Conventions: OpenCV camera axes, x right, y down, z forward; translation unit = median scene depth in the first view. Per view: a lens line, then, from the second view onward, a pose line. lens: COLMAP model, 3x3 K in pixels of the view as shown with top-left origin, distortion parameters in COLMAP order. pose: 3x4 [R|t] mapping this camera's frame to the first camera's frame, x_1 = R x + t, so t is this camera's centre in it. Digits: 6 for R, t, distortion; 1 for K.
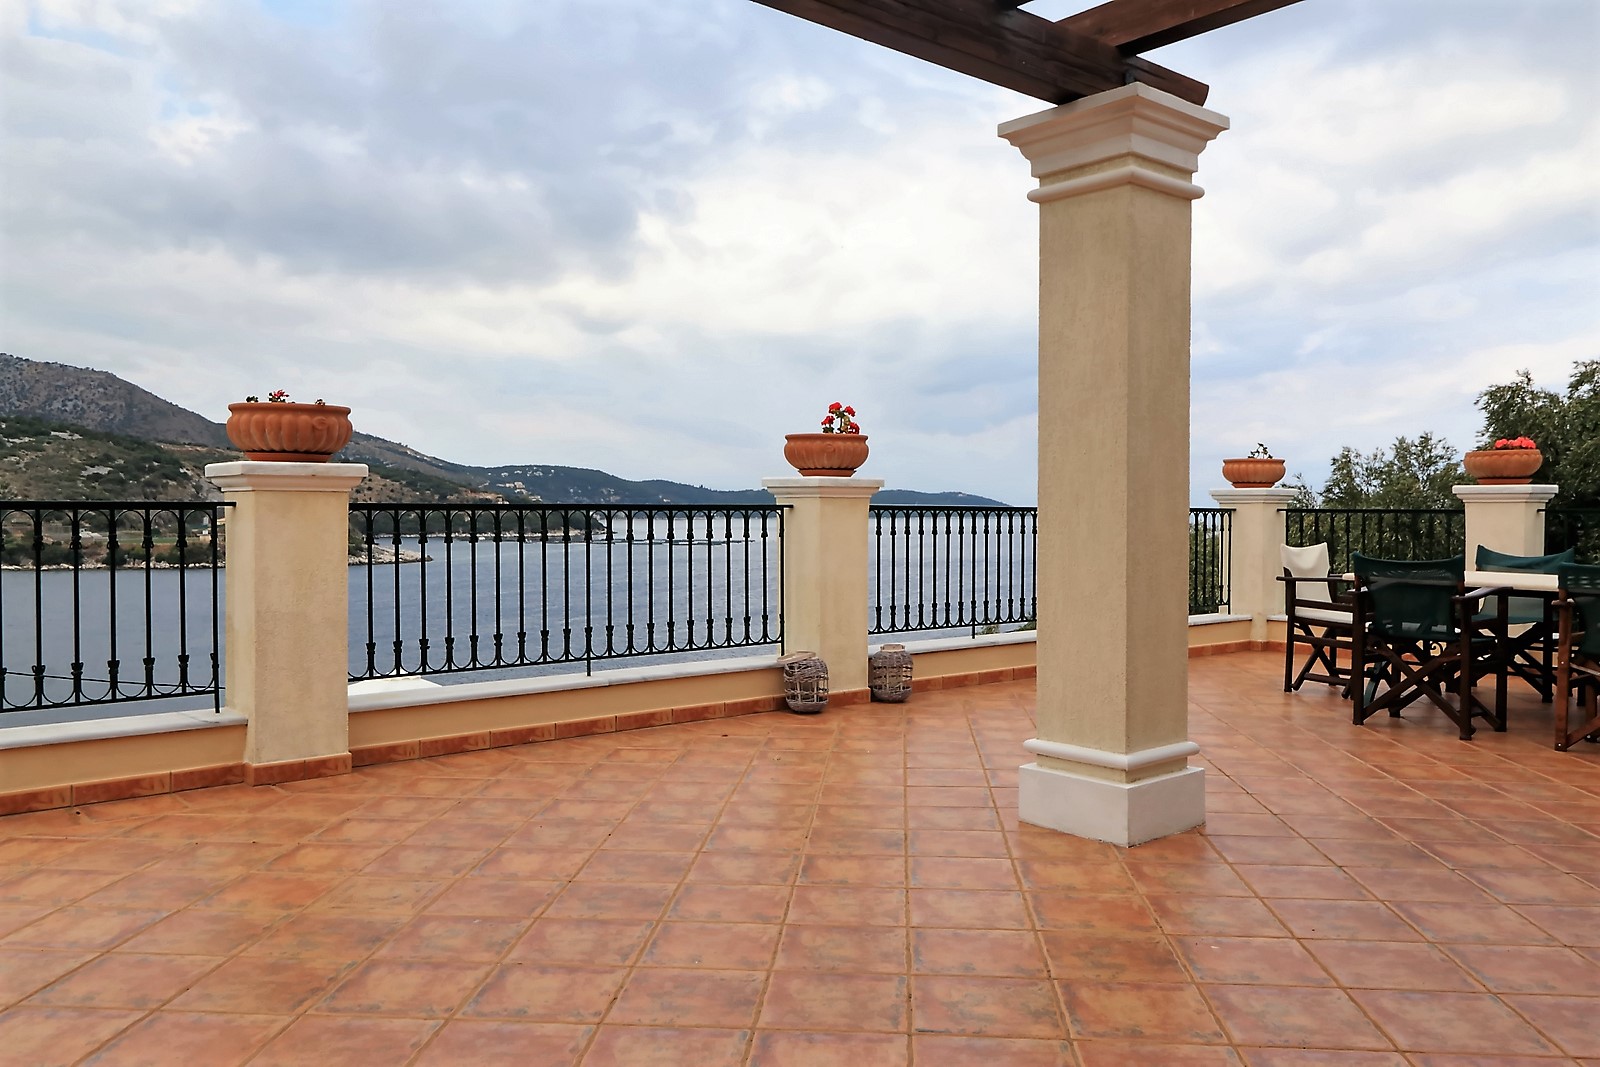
lens RADIAL K [[1237.2, 0, 799.0], [0, 1237.2, 526.1], [0, 0, 1]] dist [0.006163, -0.002256]
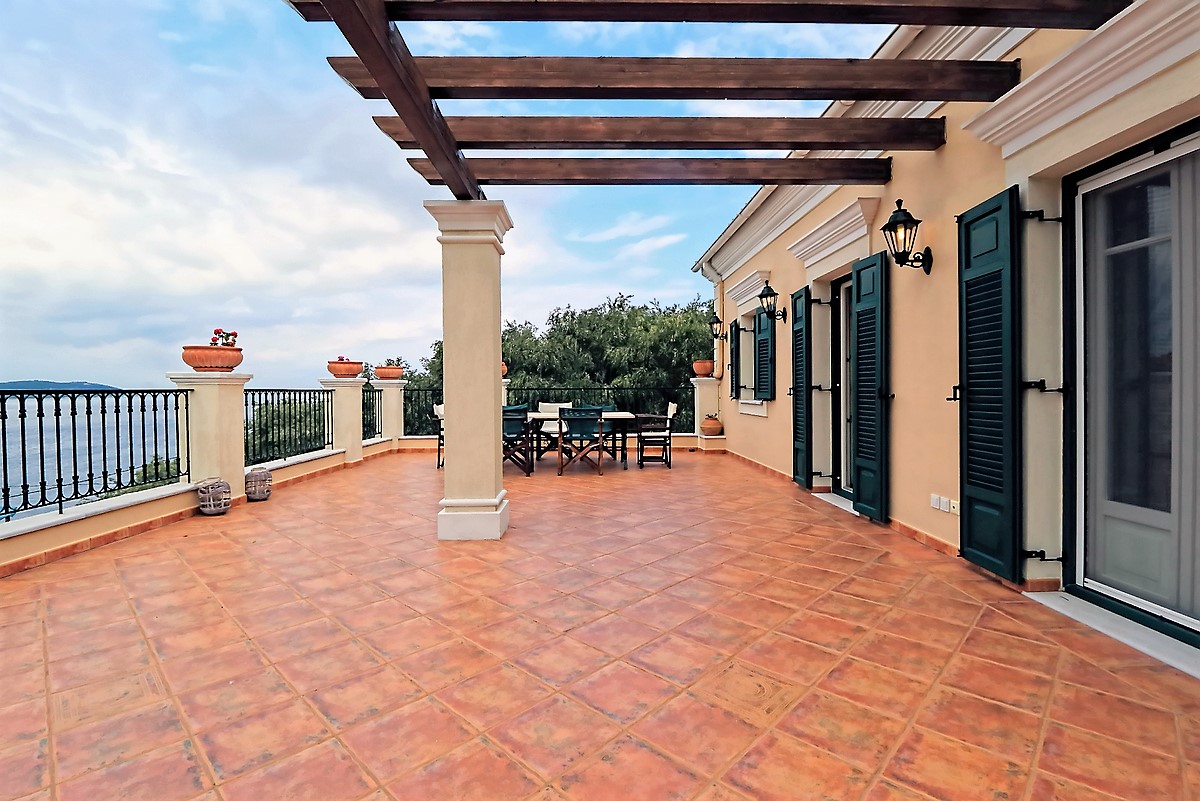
lens RADIAL K [[551.8, 0, 600.0], [0, 551.8, 400.5], [0, 0, 1]] dist [-0.028230, -0.001153]
pose [[0.624263, -0.024964, 0.780815, -0.373701], [0.020124, 0.999671, 0.015872, -0.004739], [-0.780955, 0.005804, 0.624561, 0.220929]]
